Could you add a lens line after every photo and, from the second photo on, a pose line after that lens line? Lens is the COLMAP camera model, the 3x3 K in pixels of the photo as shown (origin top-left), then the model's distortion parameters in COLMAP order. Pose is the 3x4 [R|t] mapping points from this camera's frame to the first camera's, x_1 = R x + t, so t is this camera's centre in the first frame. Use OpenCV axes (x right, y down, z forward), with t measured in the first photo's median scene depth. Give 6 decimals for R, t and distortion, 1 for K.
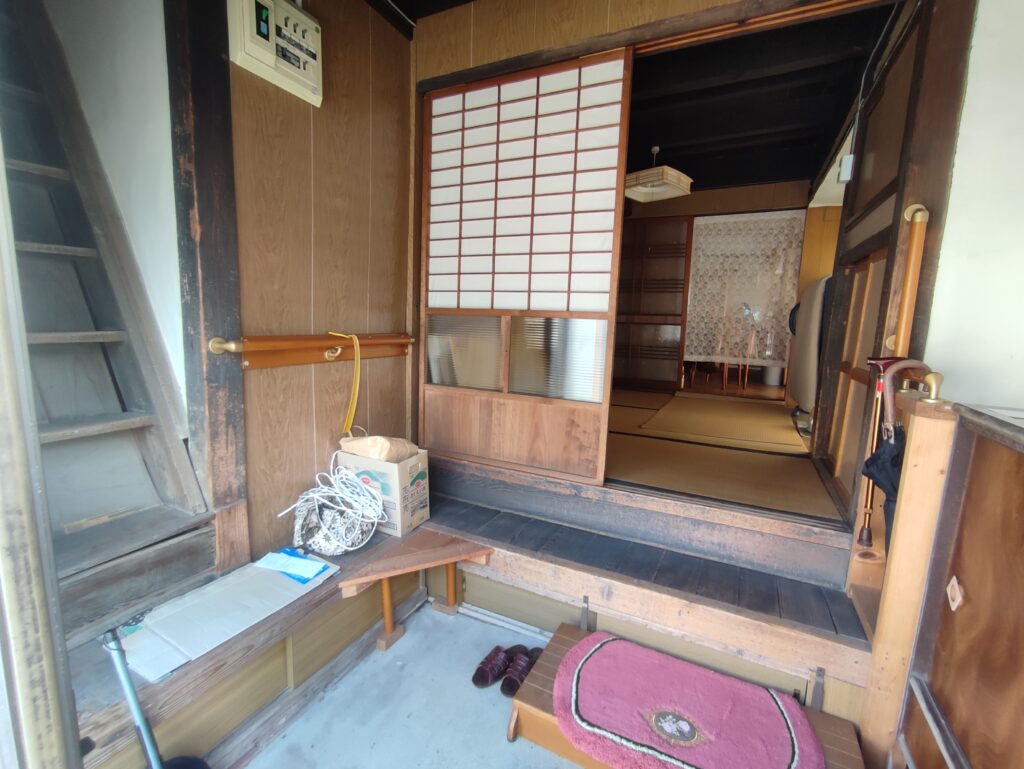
lens RADIAL K [[457.8, 0, 511.2], [0, 457.8, 386.6], [0, 0, 1]] dist [-0.013485, 0.003540]
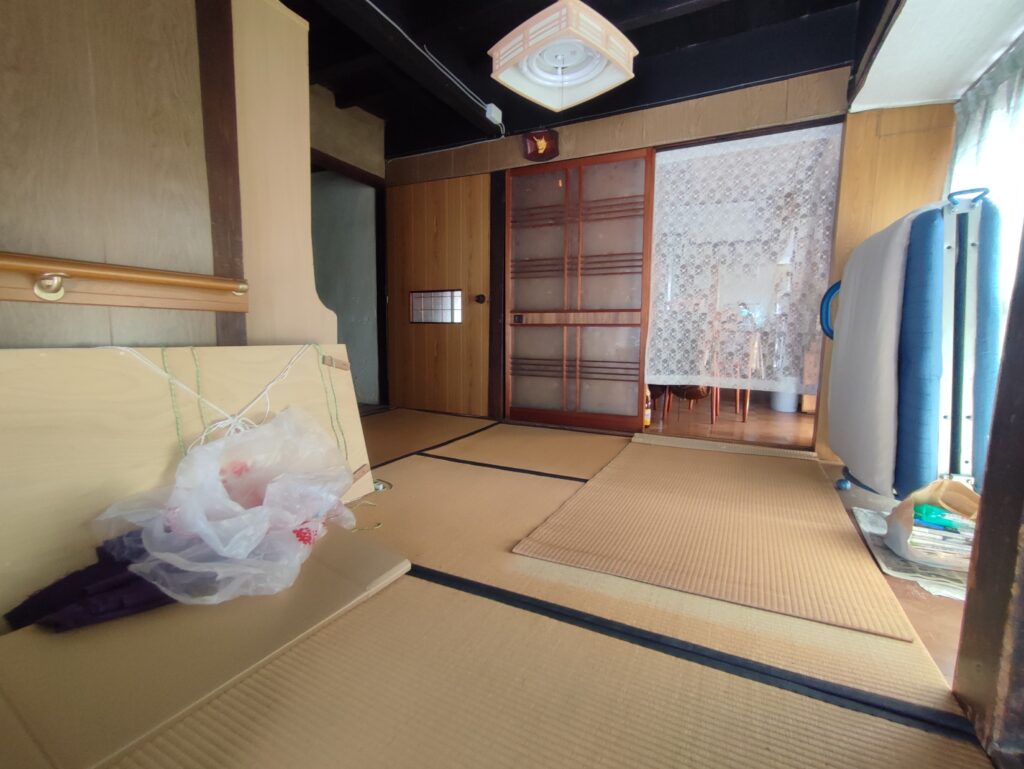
lens RADIAL K [[457.8, 0, 514.2], [0, 457.8, 385.8], [0, 0, 1]] dist [-0.013485, 0.003540]
pose [[0.999806, -0.017874, 0.008227, 0.150049], [0.018089, 0.999474, -0.026903, -0.031329], [-0.007742, 0.027047, 0.999604, 0.297066]]
